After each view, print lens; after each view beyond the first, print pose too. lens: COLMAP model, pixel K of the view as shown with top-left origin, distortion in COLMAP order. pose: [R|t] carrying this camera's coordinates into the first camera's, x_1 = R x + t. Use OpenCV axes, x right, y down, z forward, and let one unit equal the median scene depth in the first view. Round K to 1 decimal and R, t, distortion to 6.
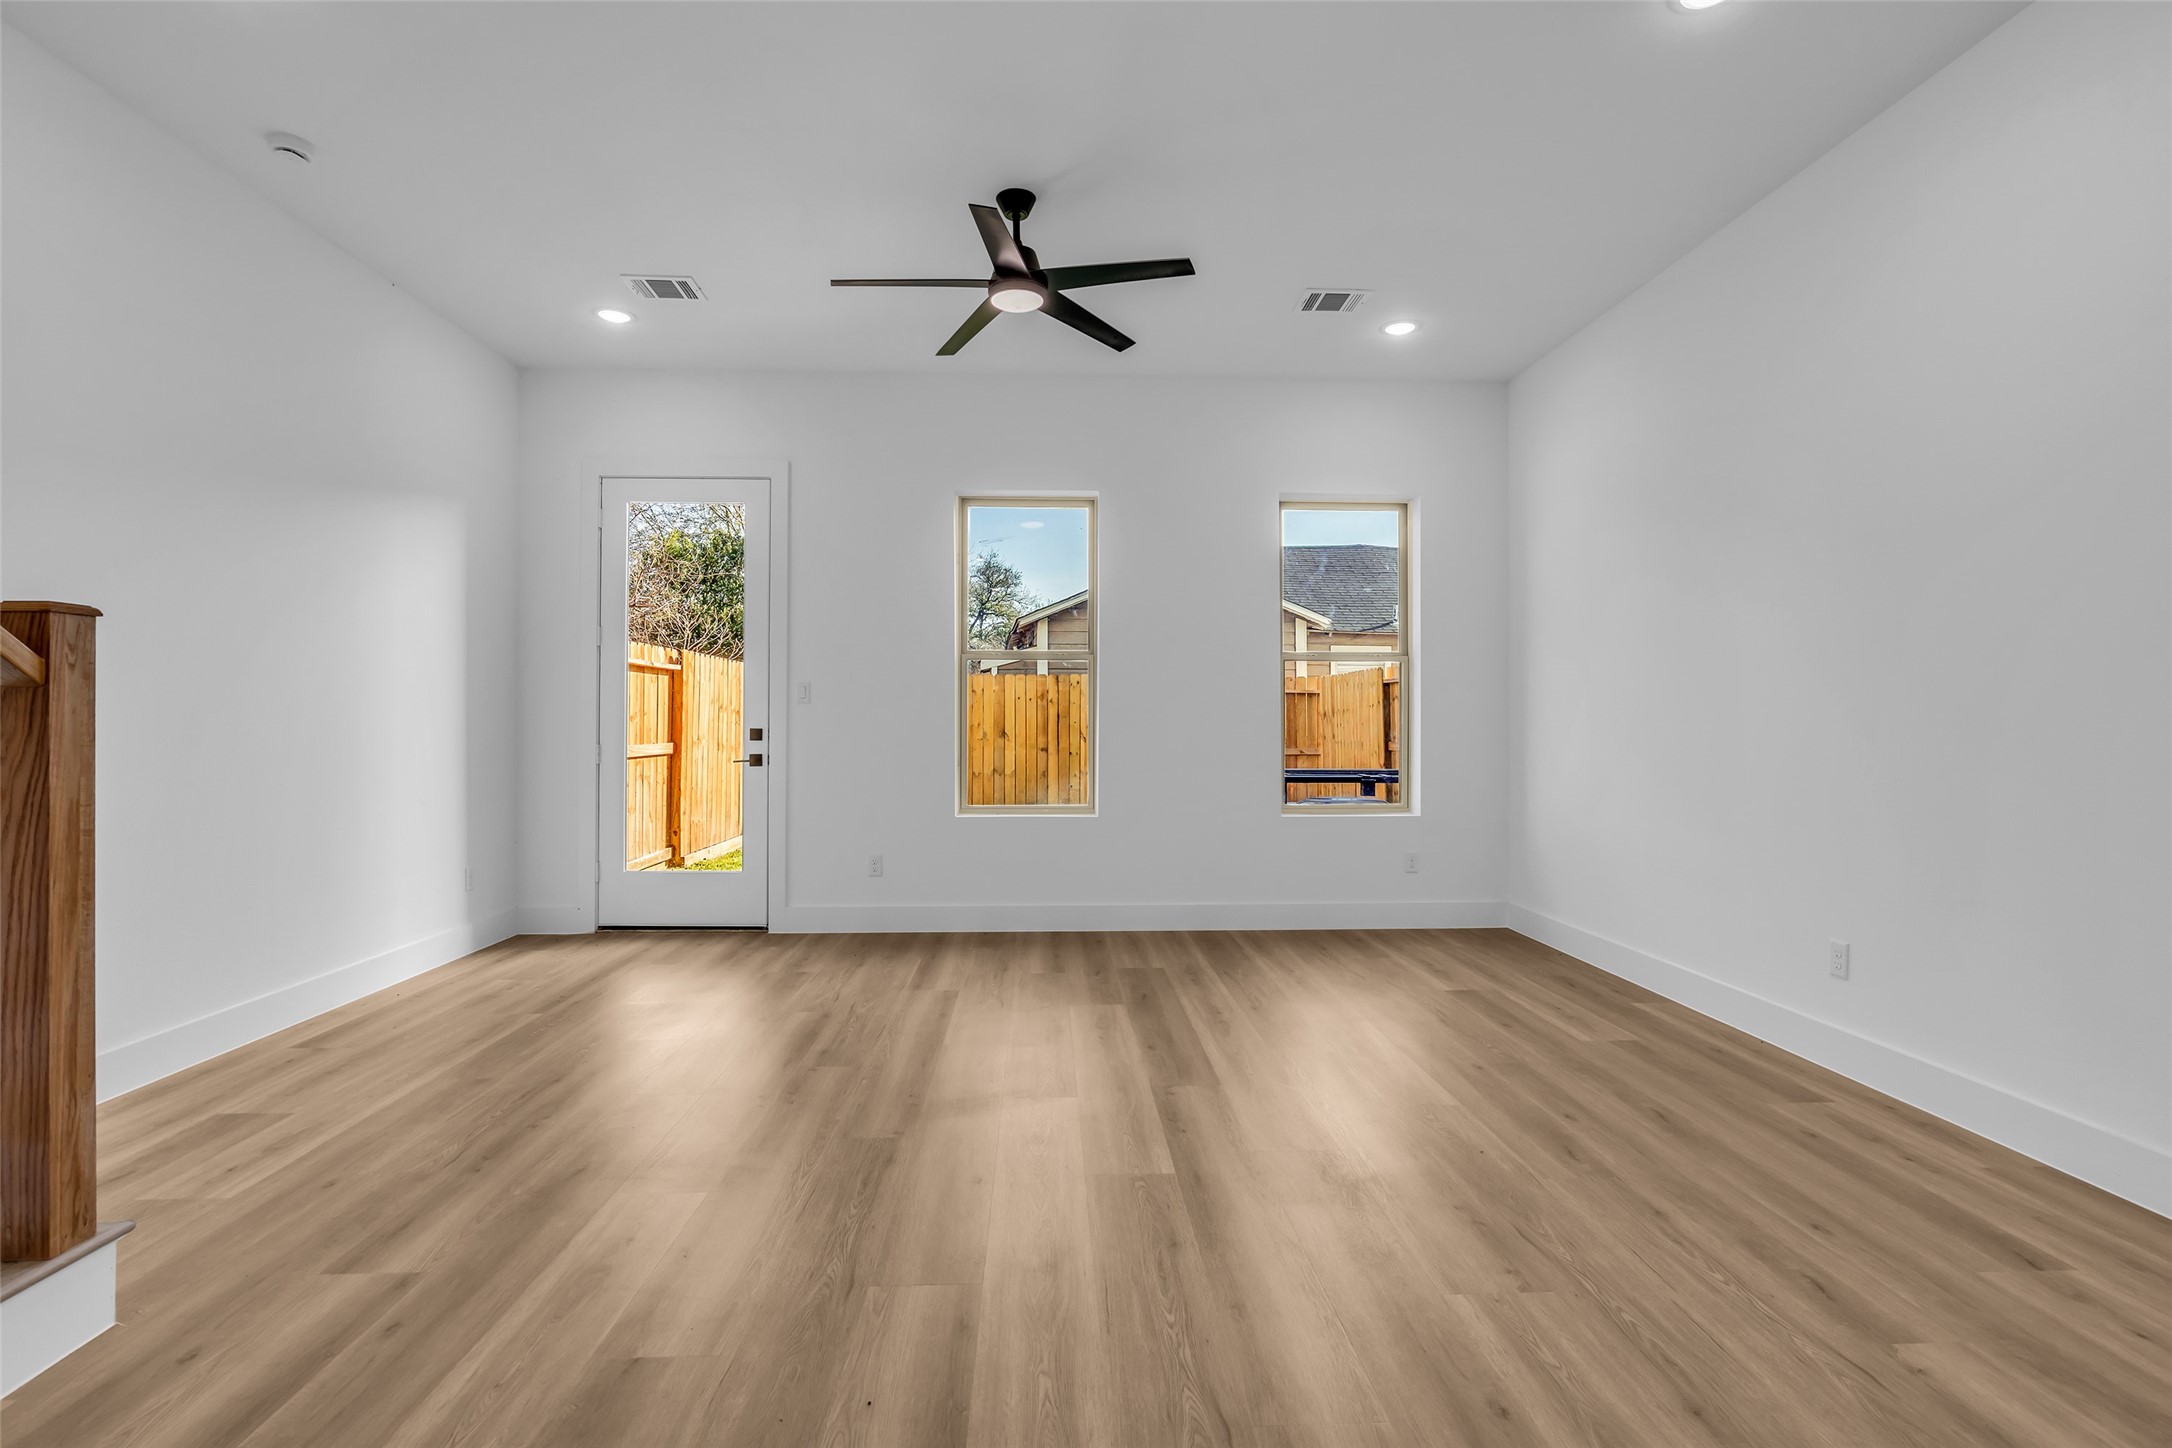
lens RADIAL K [[991.1, 0, 1087.7], [0, 991.1, 719.7], [0, 0, 1]] dist [-0.020370, 0.005832]
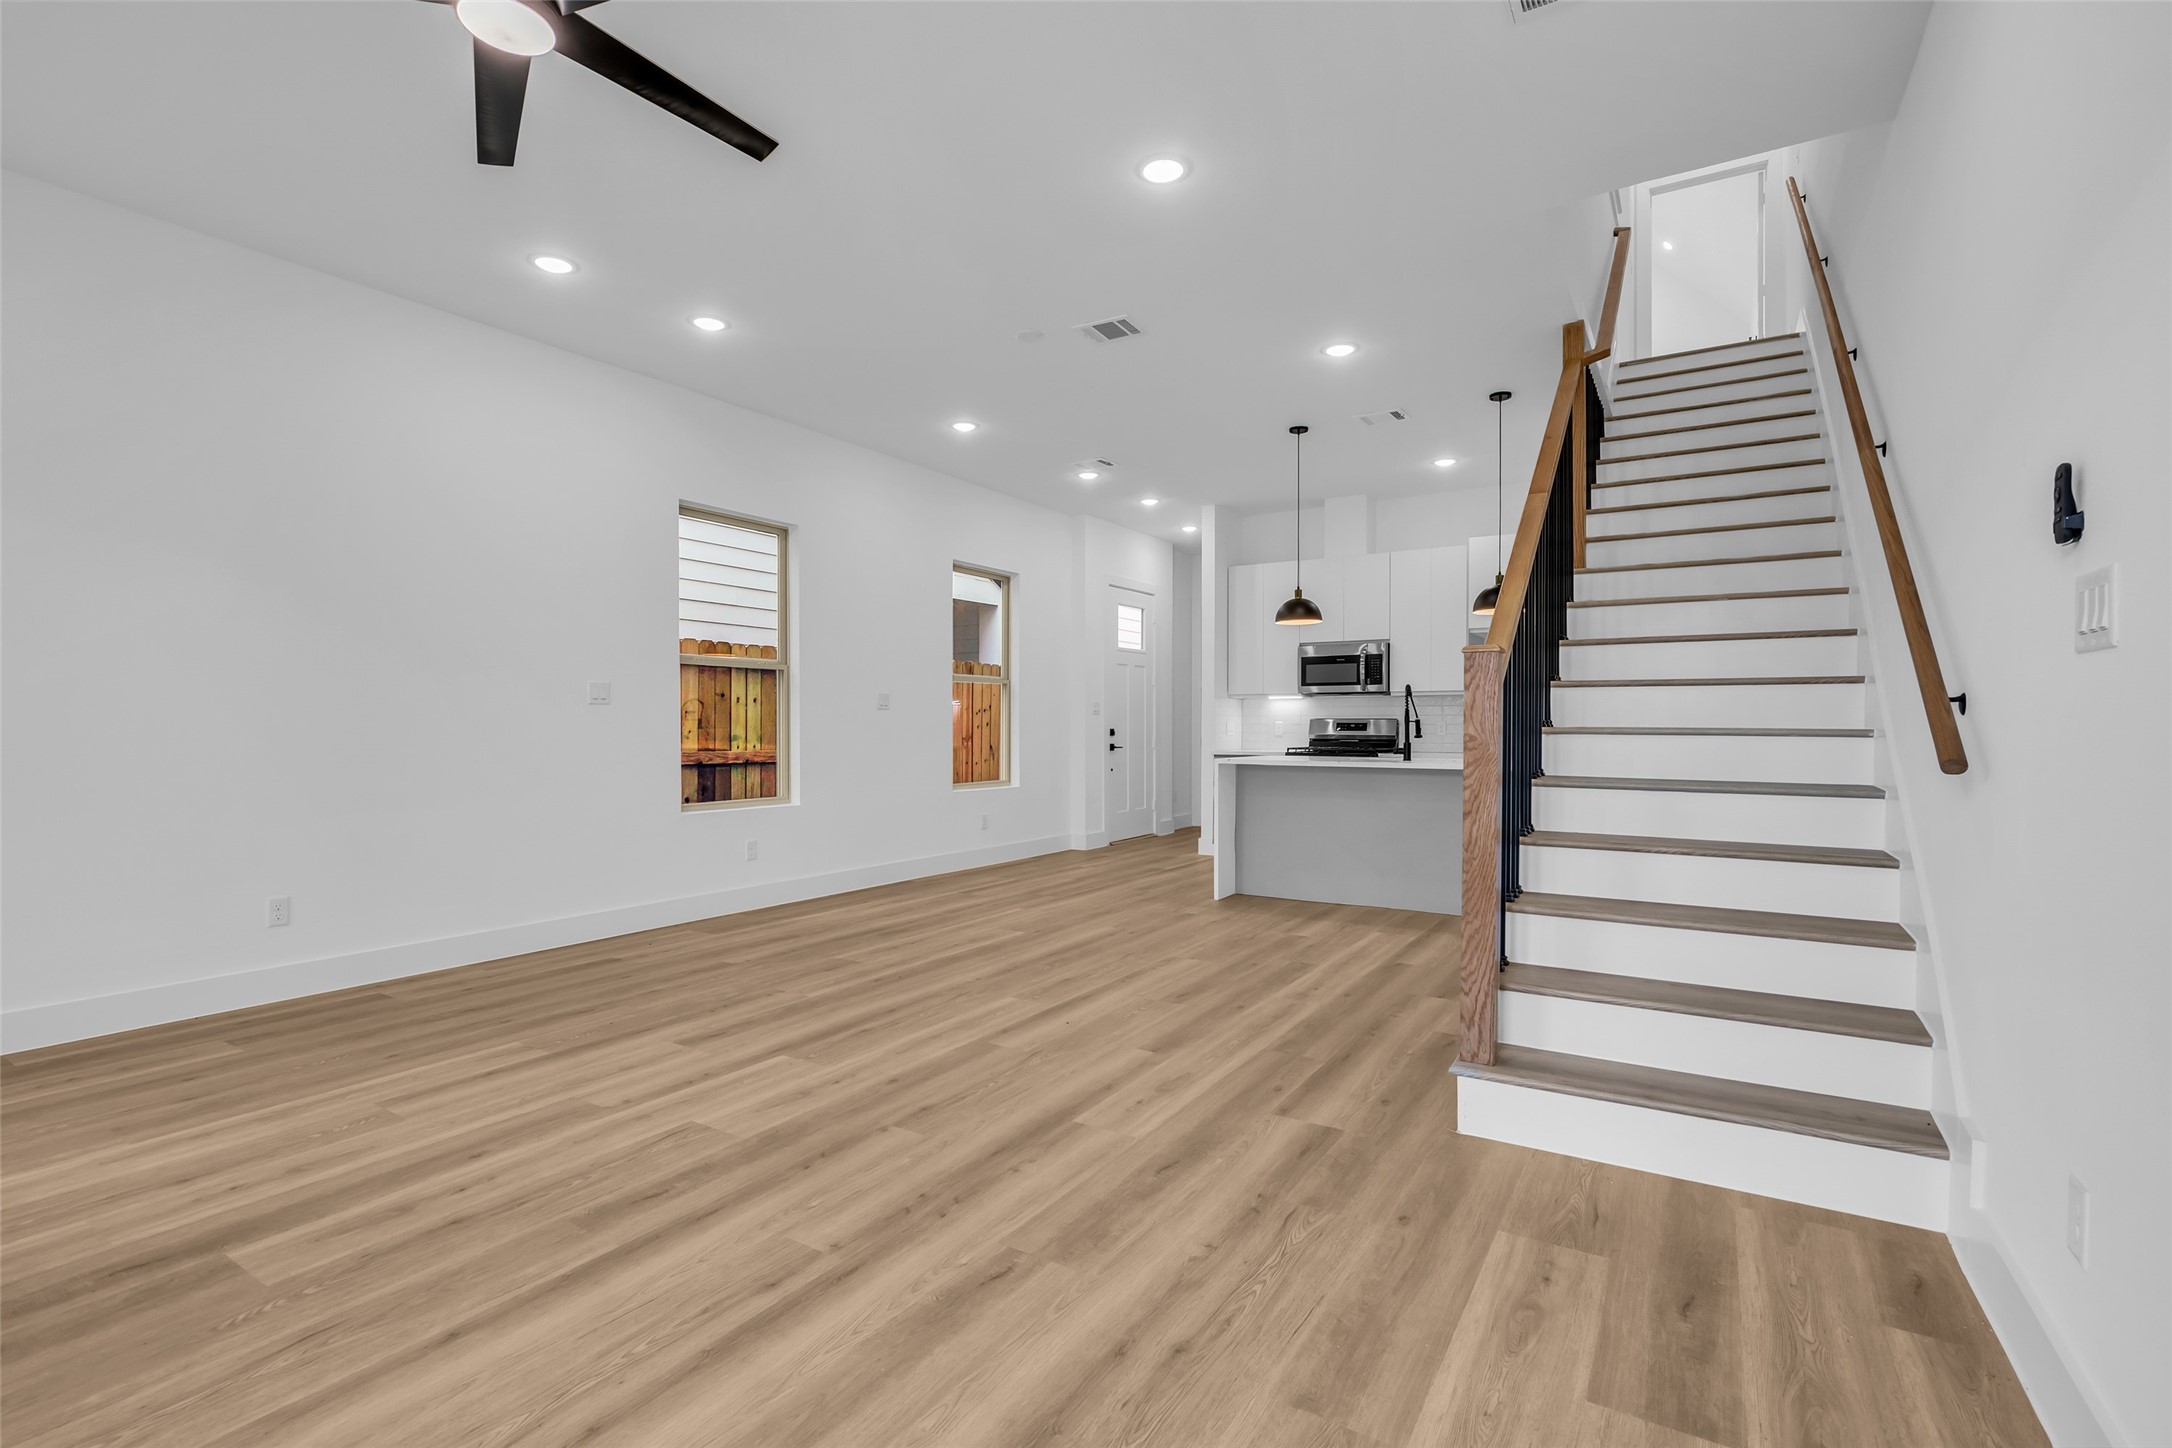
lens RADIAL K [[991.1, 0, 1085.4], [0, 991.1, 732.0], [0, 0, 1]] dist [-0.020370, 0.005832]
pose [[-0.818846, -0.007465, 0.573965, -0.601503], [-0.001670, 0.999942, 0.010623, 0.002276], [-0.574011, 0.007740, -0.818811, 1.096793]]
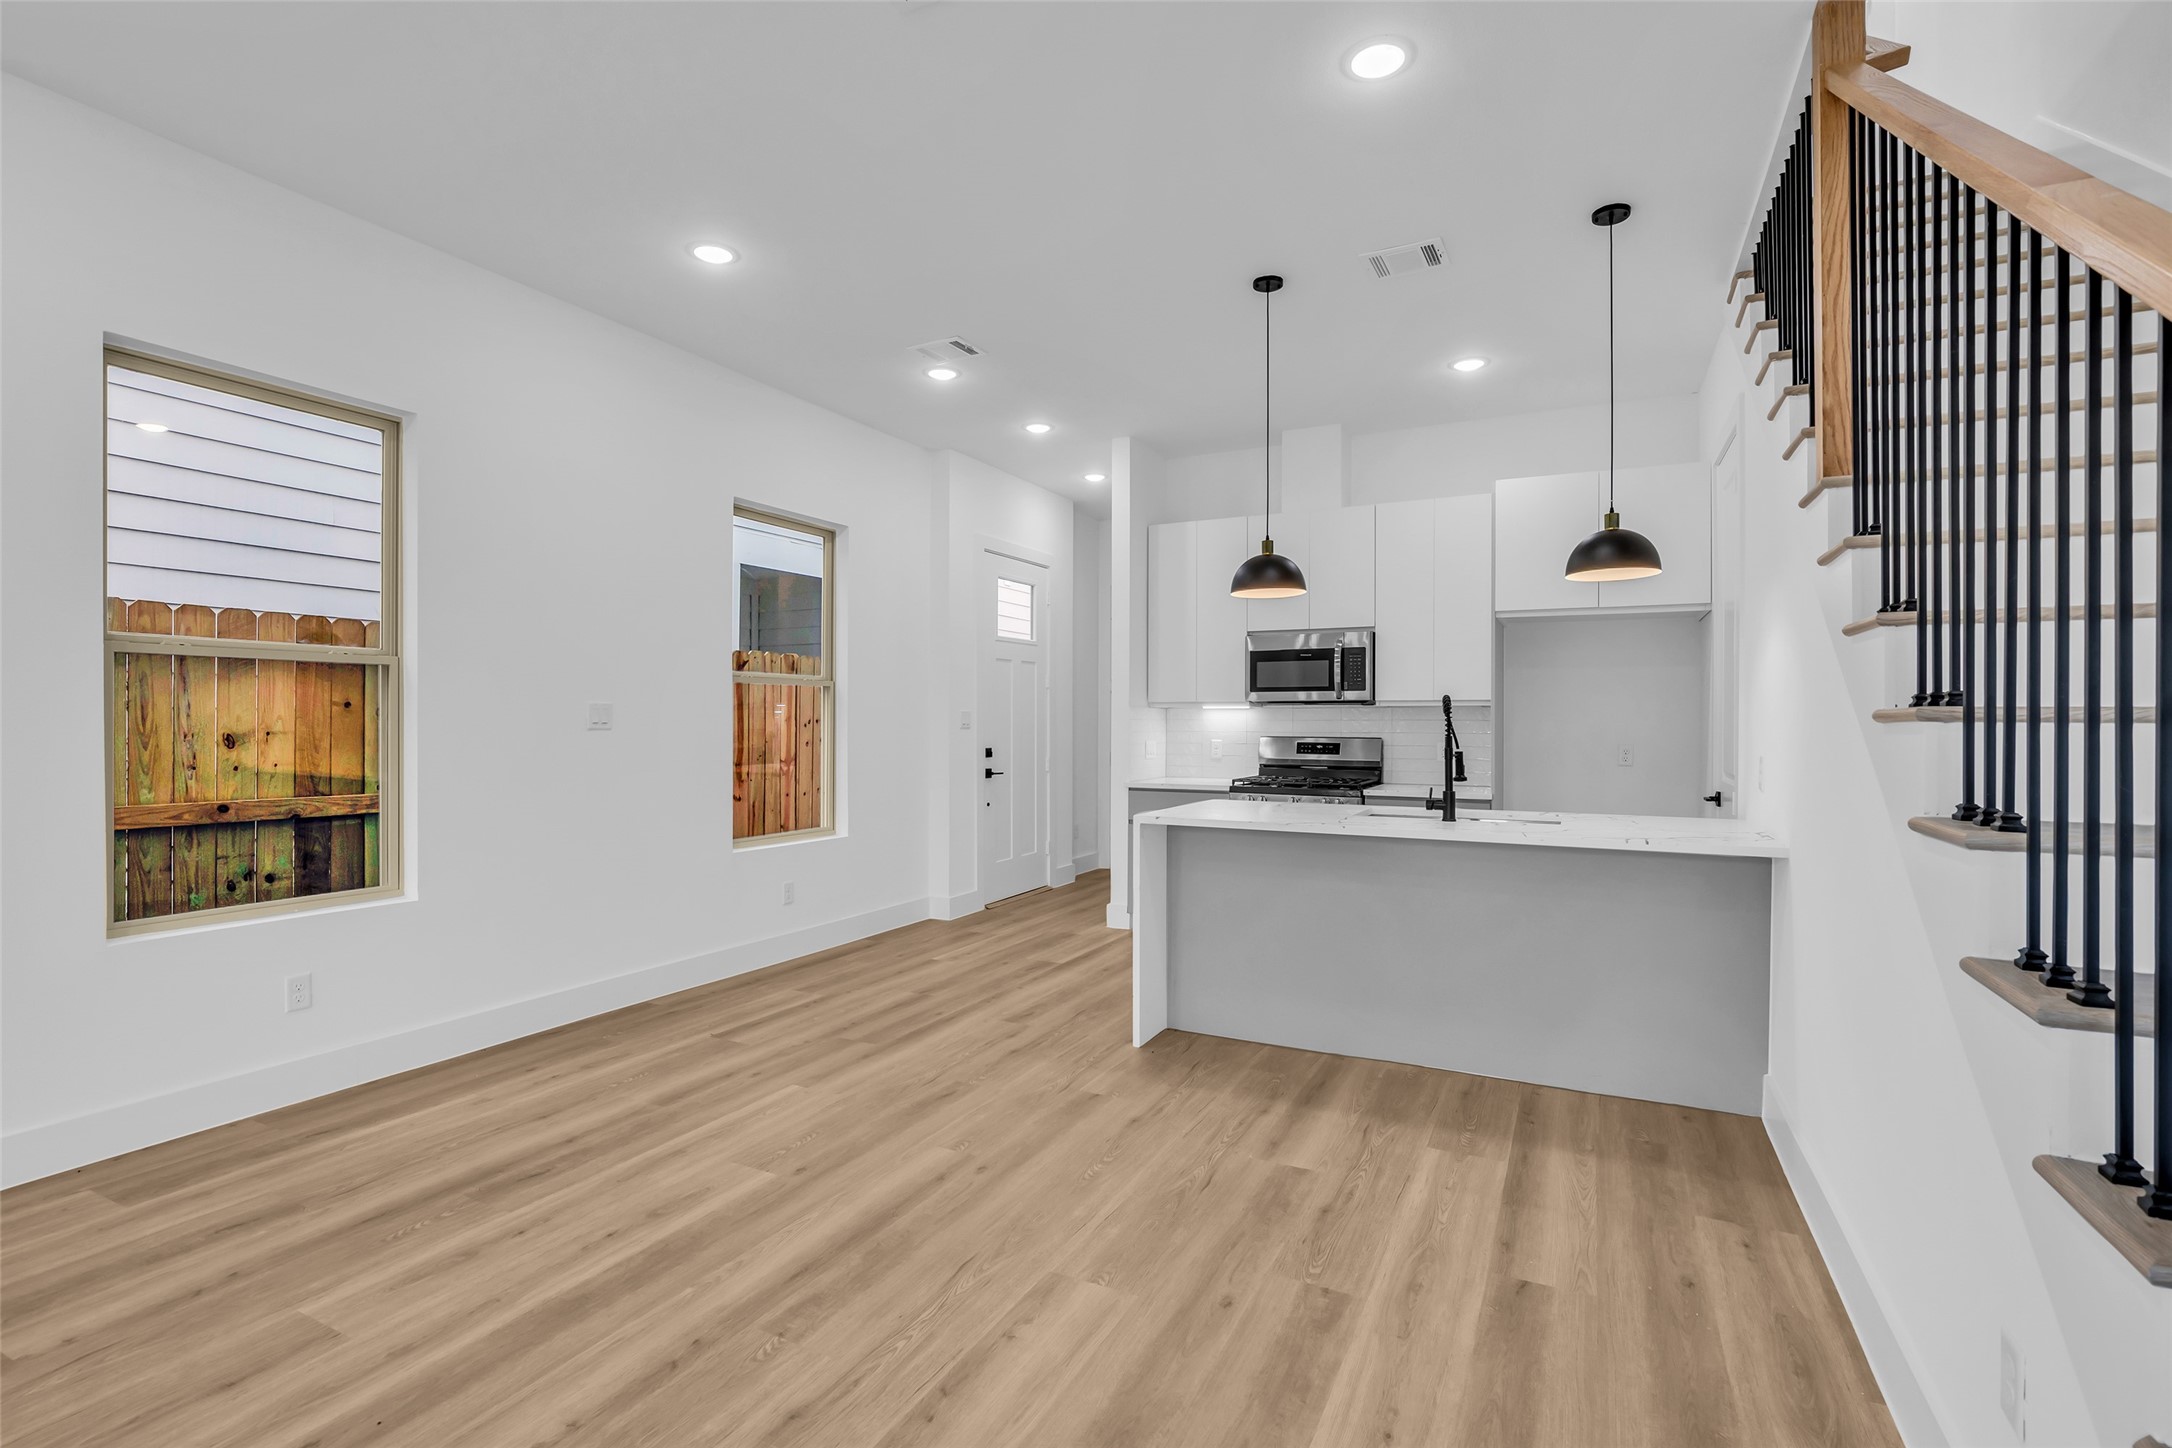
lens RADIAL K [[991.1, 0, 1089.7], [0, 991.1, 719.1], [0, 0, 1]] dist [-0.020370, 0.005832]
pose [[-0.870532, -0.002741, 0.492103, -0.268715], [-0.002944, 0.999996, 0.000362, -0.035278], [-0.492102, -0.001134, -0.870537, 0.487317]]
